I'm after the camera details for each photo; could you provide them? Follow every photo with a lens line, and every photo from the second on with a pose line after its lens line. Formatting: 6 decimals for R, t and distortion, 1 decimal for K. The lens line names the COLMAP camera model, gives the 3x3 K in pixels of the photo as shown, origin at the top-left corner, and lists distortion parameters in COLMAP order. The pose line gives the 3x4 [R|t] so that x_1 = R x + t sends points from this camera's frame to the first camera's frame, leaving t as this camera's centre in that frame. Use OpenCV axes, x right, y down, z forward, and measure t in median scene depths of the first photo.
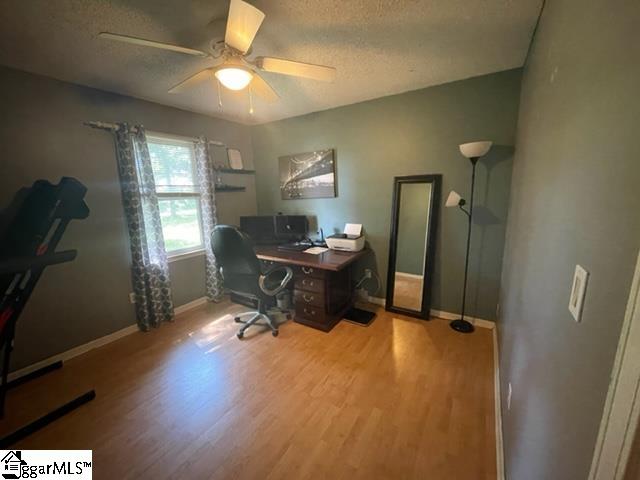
lens RADIAL K [[258.2, 0, 320.0], [0, 258.2, 240.0], [0, 0, 1]] dist [-0.001666, -0.000088]
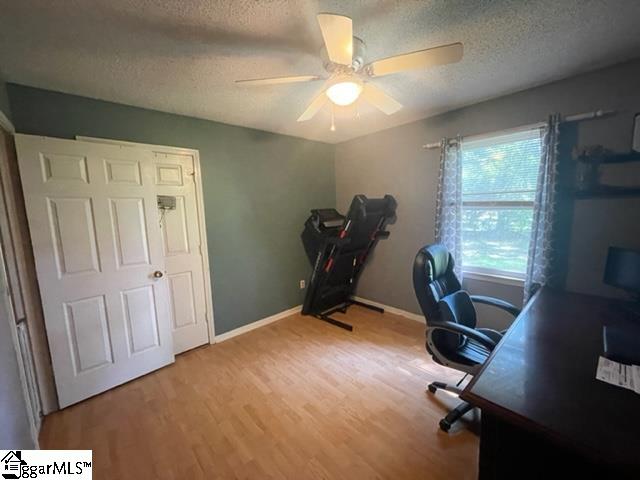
lens RADIAL K [[261.1, 0, 320.0], [0, 261.1, 240.0], [0, 0, 1]] dist [0.000127, -0.000009]
pose [[-0.260142, 0.165834, -0.951223, 0.478650], [-0.138924, 0.968463, 0.206833, -0.189390], [0.955524, 0.185954, -0.228900, 0.814673]]
